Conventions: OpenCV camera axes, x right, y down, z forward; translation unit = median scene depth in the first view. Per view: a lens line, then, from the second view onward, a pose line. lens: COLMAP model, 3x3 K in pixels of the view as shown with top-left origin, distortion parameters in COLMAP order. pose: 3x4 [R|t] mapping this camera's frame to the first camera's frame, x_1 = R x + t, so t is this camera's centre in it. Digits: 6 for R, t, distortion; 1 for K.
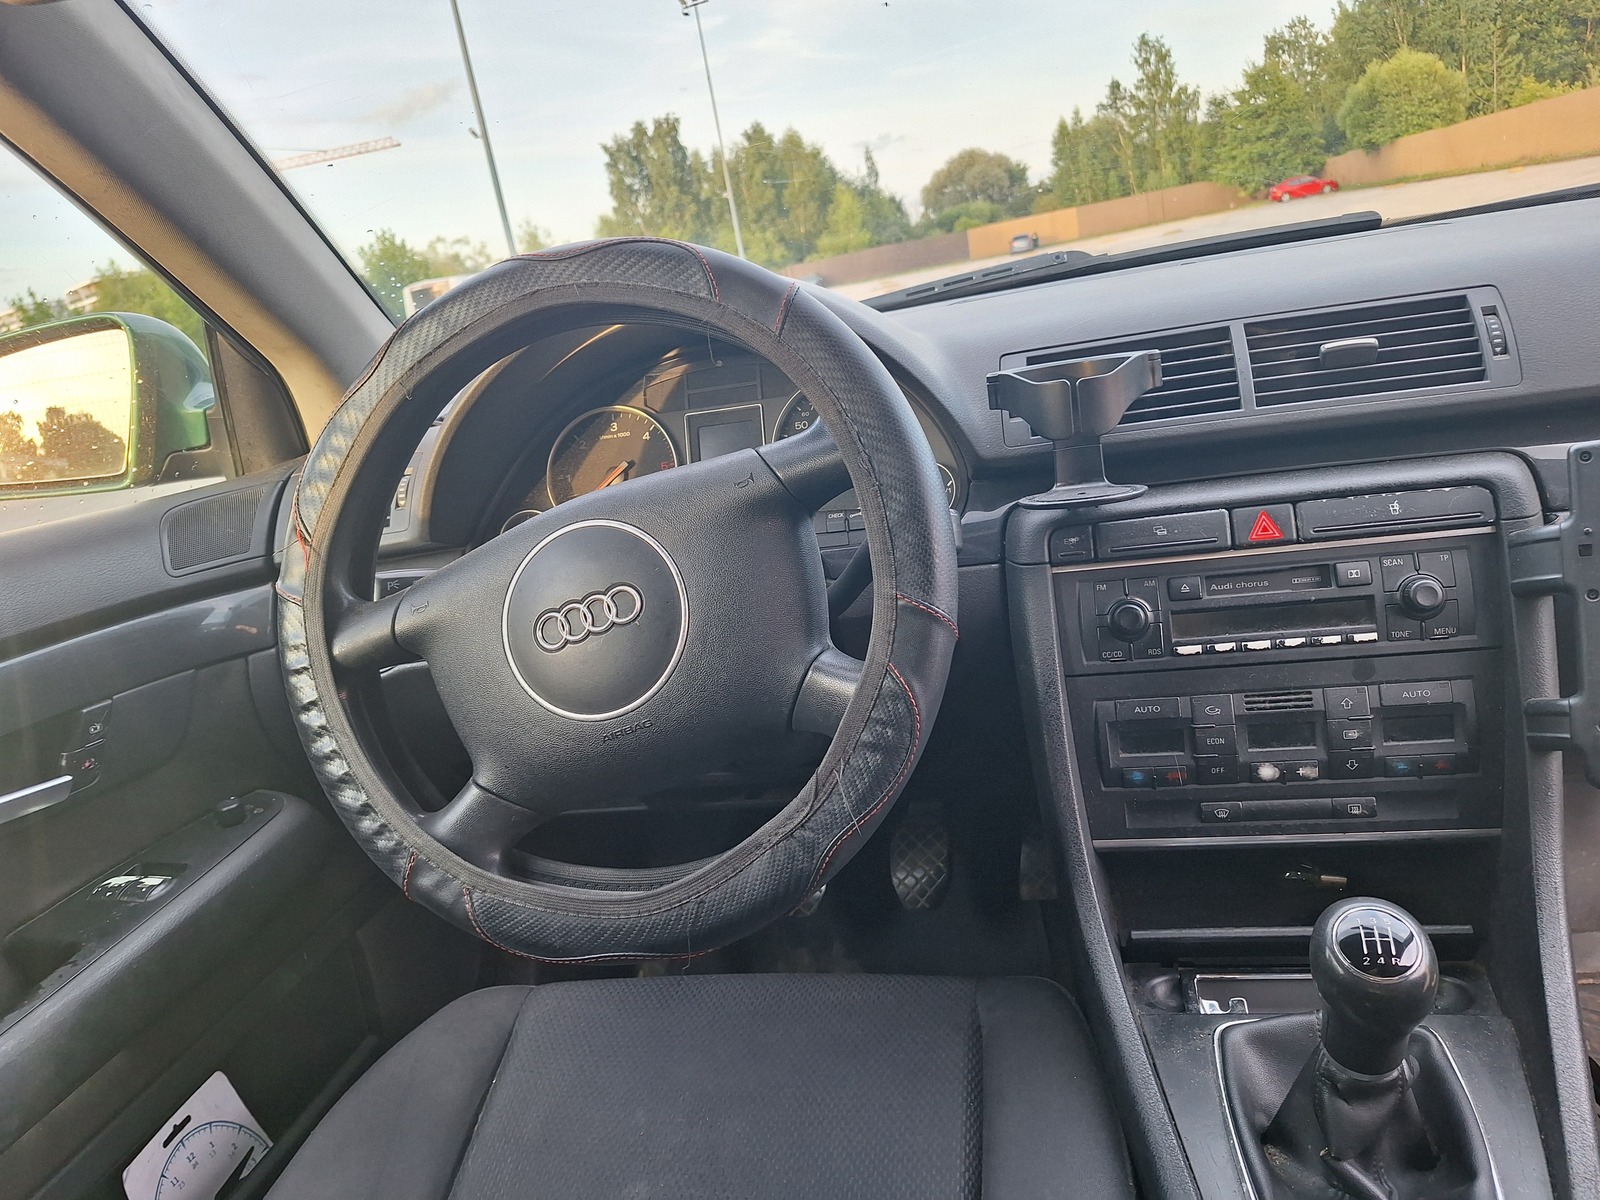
lens RADIAL K [[1102.9, 0, 785.5], [0, 1102.9, 625.8], [0, 0, 1]] dist [0.038679, -0.037681]
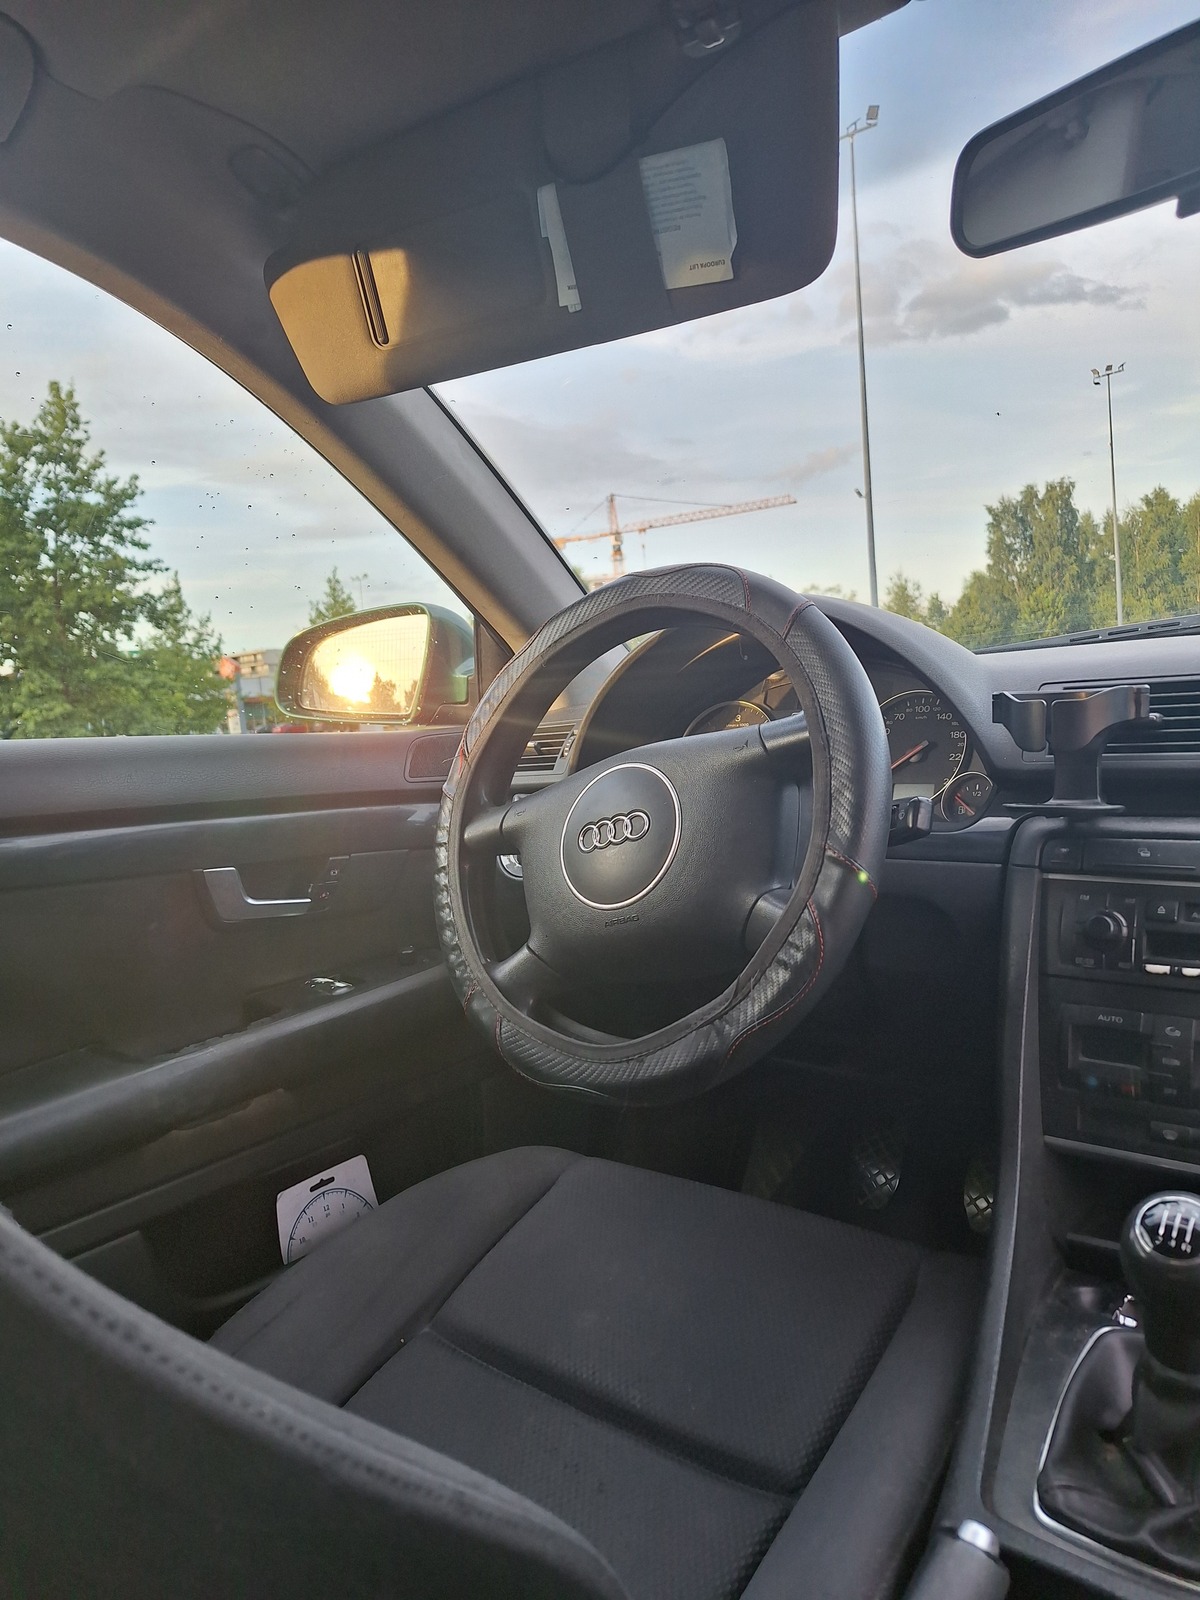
lens RADIAL K [[1102.9, 0, 605.1], [0, 1102.9, 802.0], [0, 0, 1]] dist [0.038679, -0.037681]
pose [[0.889407, 0.143444, -0.434027, 0.258769], [-0.204904, 0.973860, -0.098032, 0.060471], [0.408619, 0.176124, 0.895550, -0.138029]]
